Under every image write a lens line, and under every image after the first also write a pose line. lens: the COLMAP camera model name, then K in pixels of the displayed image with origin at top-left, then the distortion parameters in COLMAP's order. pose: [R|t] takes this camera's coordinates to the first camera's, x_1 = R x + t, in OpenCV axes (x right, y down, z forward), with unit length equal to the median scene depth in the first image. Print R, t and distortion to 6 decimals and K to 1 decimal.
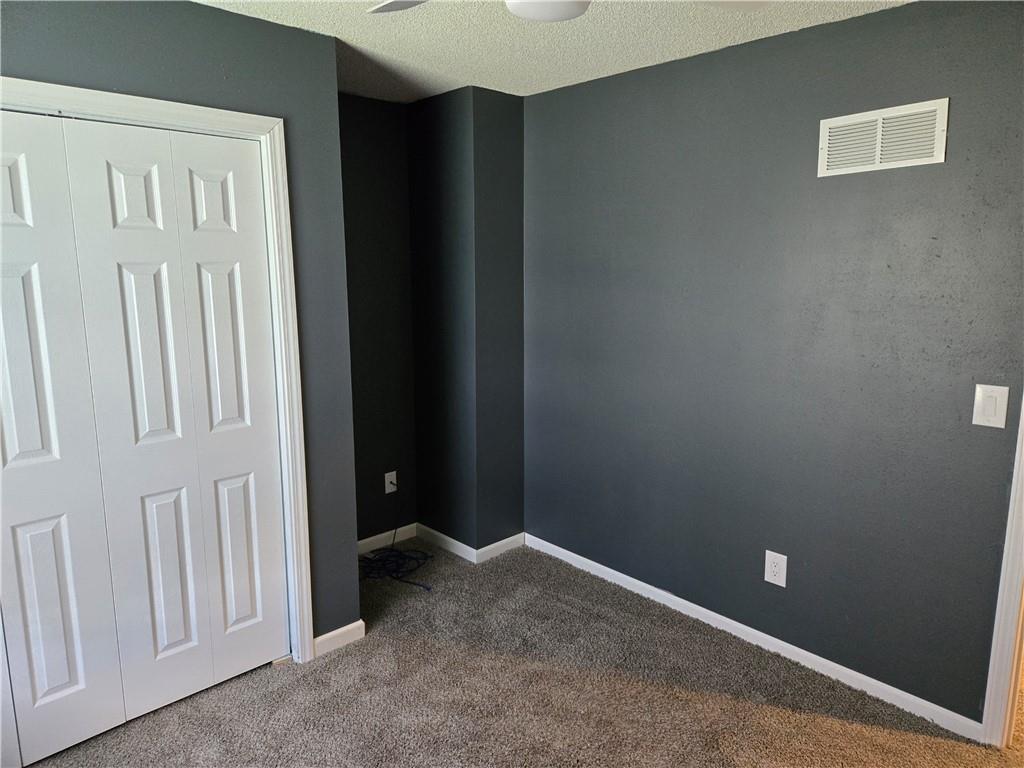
lens RADIAL K [[686.8, 0, 507.9], [0, 686.8, 381.1], [0, 0, 1]] dist [0.075716, -0.065180]
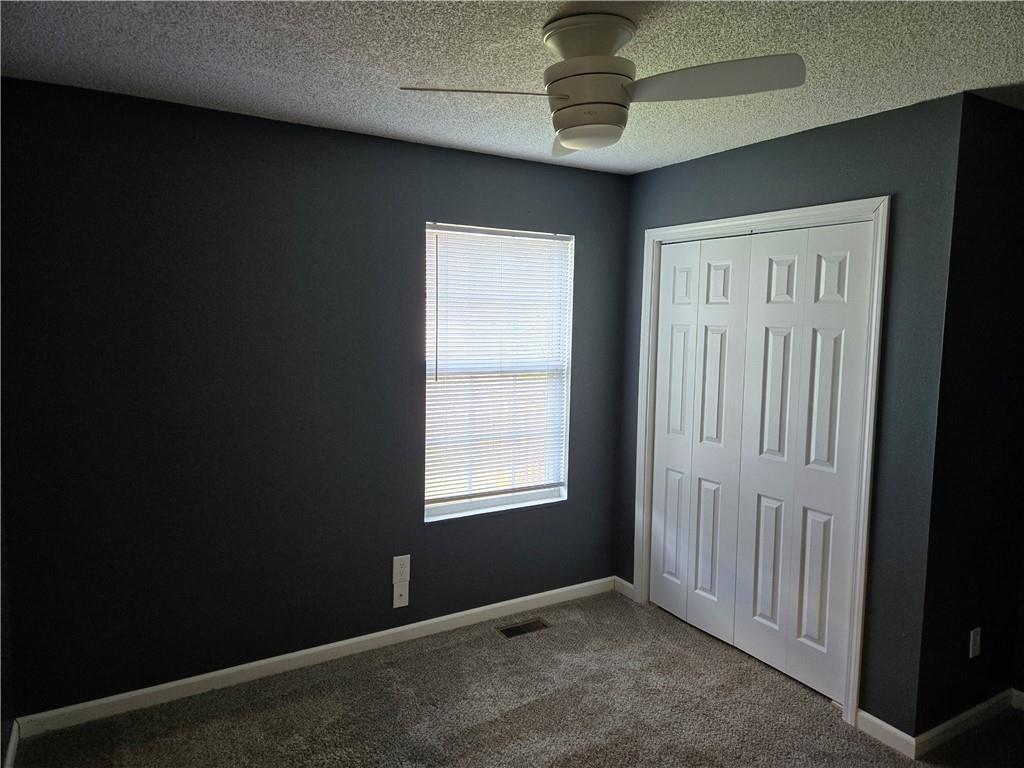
lens RADIAL K [[686.8, 0, 507.9], [0, 686.8, 381.1], [0, 0, 1]] dist [0.075716, -0.065180]
pose [[-0.214647, 0.099612, -0.971599, 0.862736], [-0.183413, 0.972976, 0.140274, -0.147901], [0.959315, 0.208314, -0.190576, 0.713106]]
